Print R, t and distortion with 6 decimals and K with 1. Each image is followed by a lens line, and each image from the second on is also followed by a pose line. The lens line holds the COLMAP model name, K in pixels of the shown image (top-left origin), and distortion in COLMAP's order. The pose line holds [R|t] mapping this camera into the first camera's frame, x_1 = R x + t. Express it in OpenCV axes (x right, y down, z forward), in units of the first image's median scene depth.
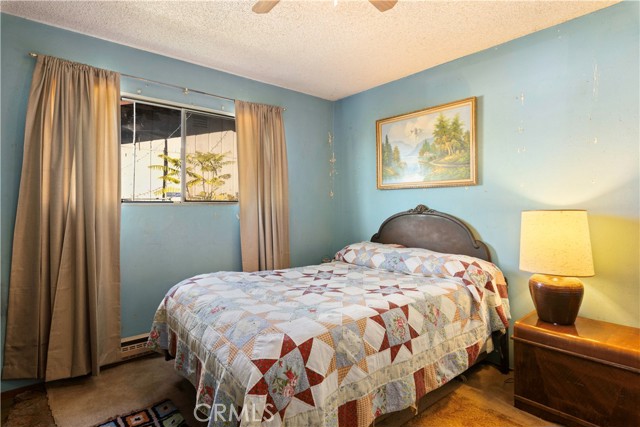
lens RADIAL K [[336.2, 0, 320.8], [0, 336.2, 209.3], [0, 0, 1]] dist [0.000925, 0.000437]
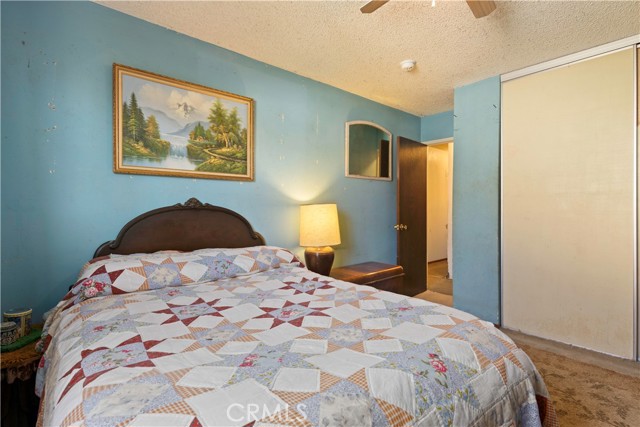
lens RADIAL K [[312.0, 0, 320.6], [0, 312.0, 214.4], [0, 0, 1]] dist [0.003486, 0.000464]
pose [[0.002355, -0.019097, 0.999815, -0.503410], [0.010771, 0.999760, 0.019071, 0.016627], [-0.999939, 0.010724, 0.002560, 0.717556]]
